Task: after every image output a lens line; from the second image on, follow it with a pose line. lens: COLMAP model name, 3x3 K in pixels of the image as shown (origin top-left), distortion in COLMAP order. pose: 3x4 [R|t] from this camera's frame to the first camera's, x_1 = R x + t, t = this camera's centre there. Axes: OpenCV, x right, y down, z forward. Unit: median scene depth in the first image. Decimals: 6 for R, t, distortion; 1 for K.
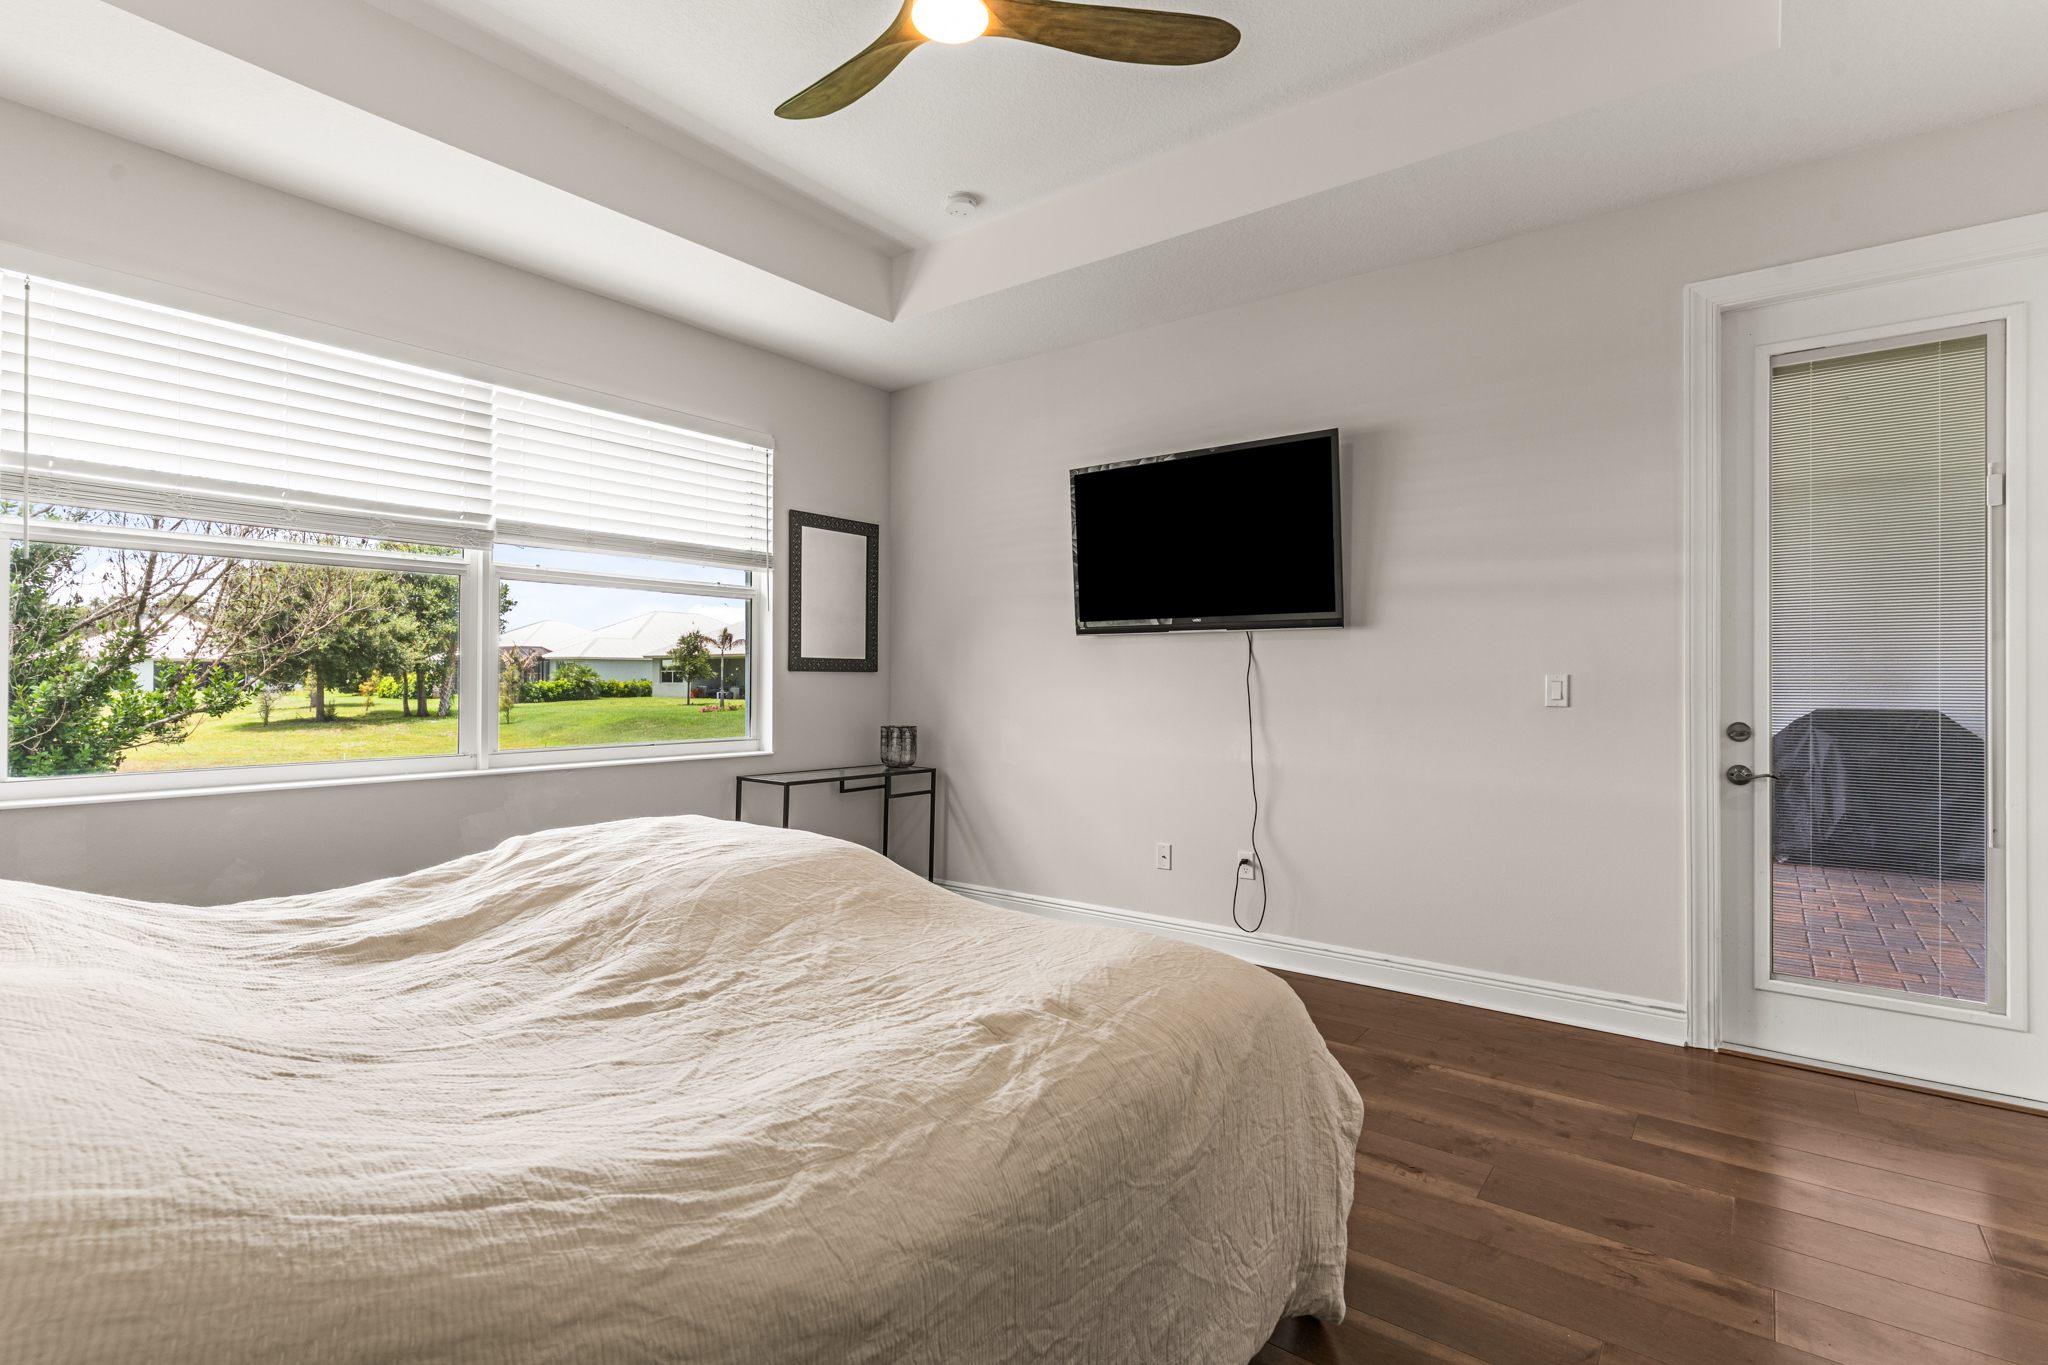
lens RADIAL K [[982.1, 0, 1019.8], [0, 982.1, 654.3], [0, 0, 1]] dist [0.003255, 0.000277]
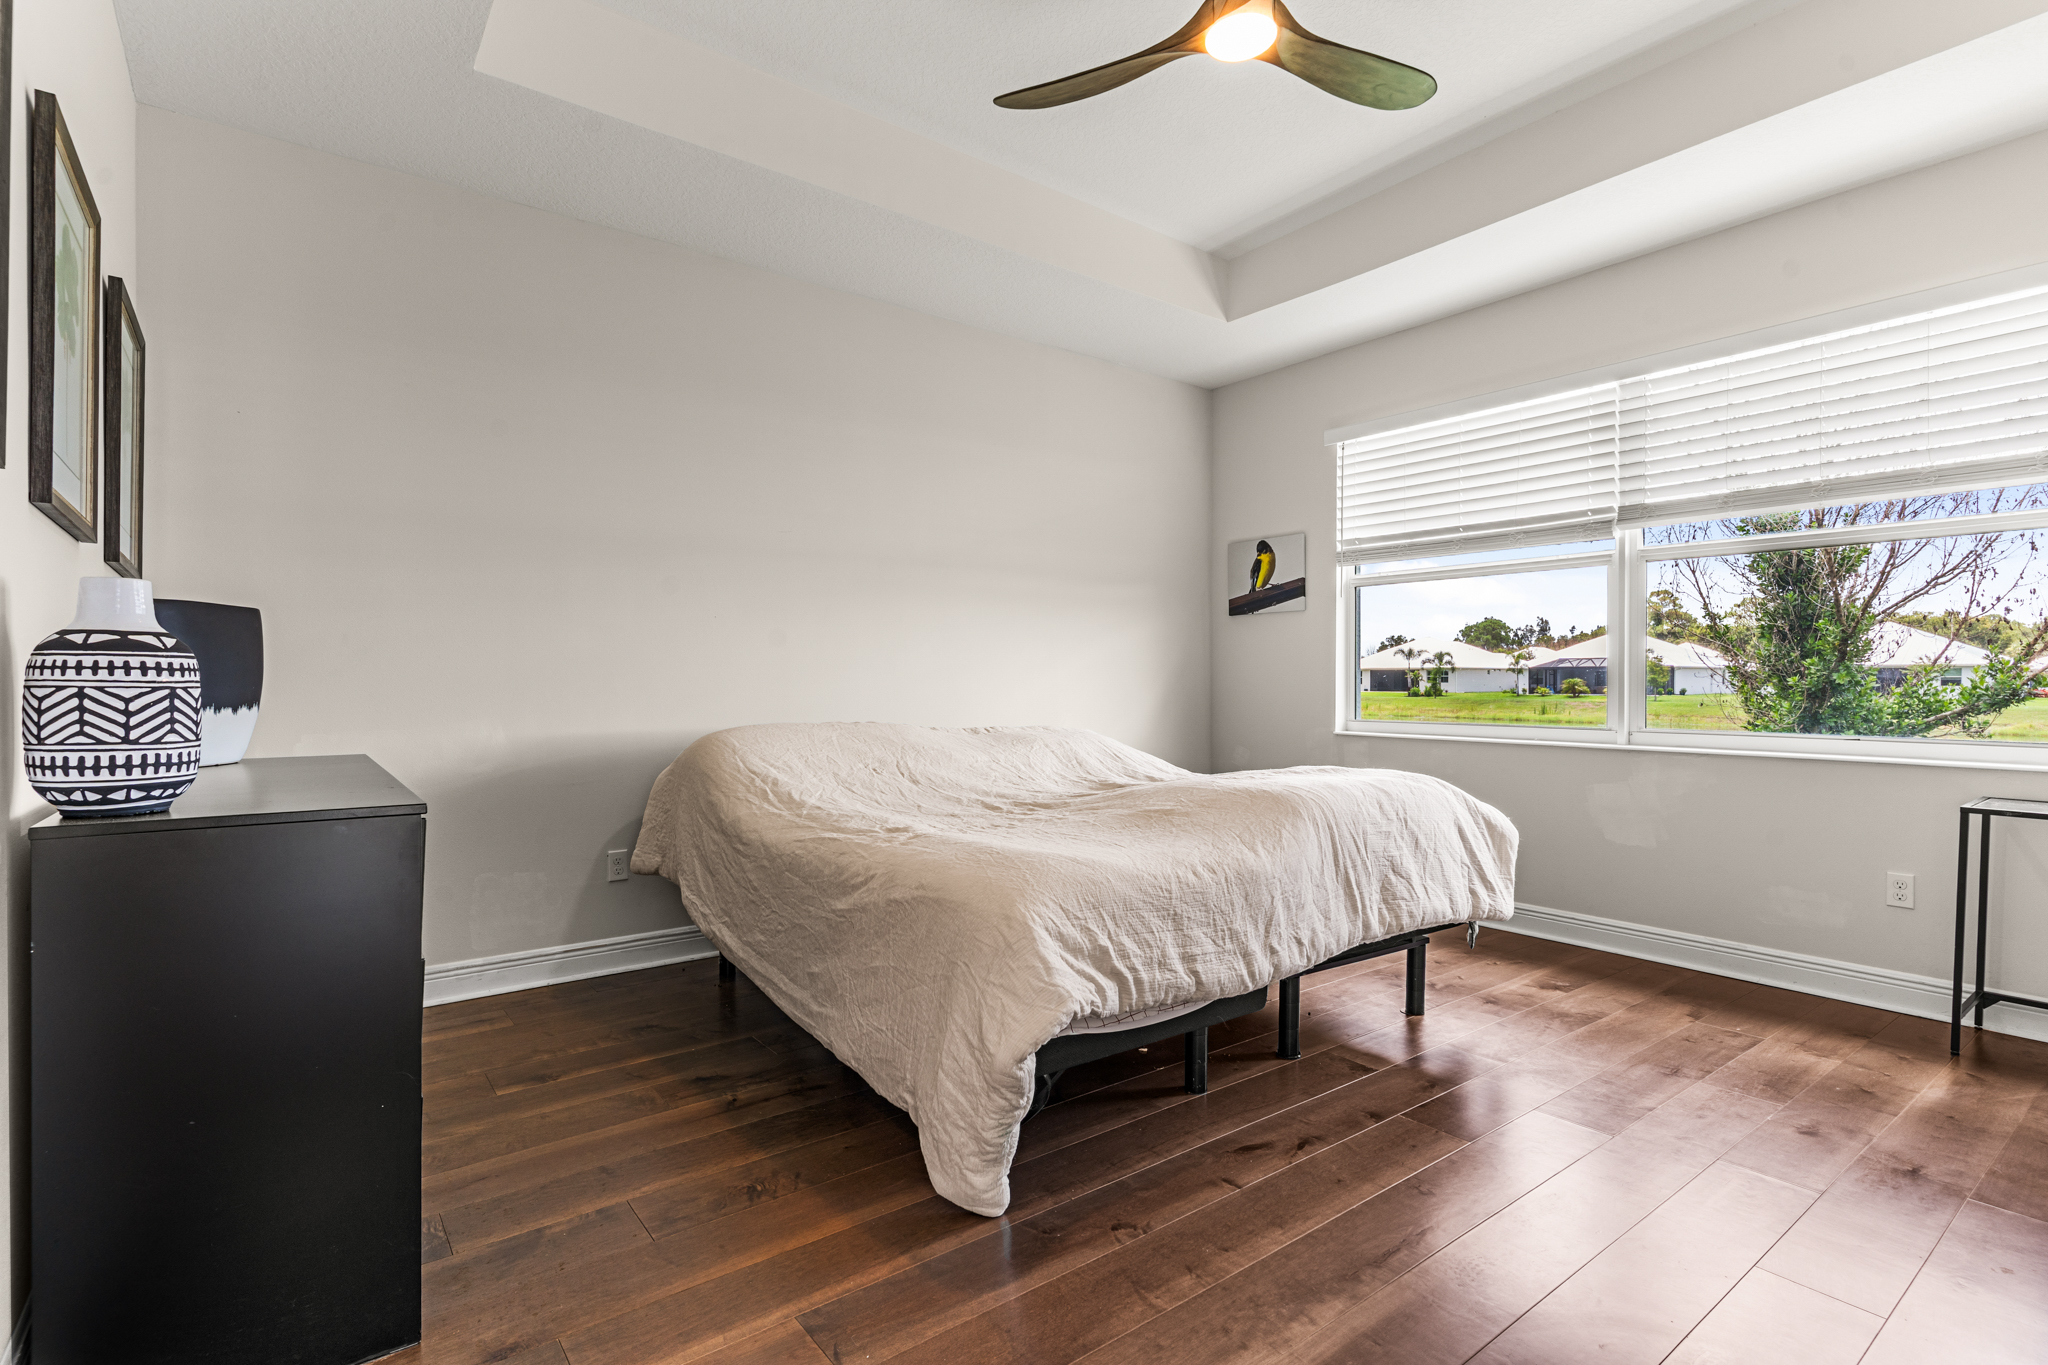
lens RADIAL K [[982.4, 0, 1024.0], [0, 982.4, 682.5], [0, 0, 1]] dist [0.004718, 0.000067]
pose [[-0.267264, -0.003795, -0.963616, 0.673335], [0.018846, 0.999780, -0.009165, 0.048657], [0.963439, -0.020609, -0.267134, 0.682078]]
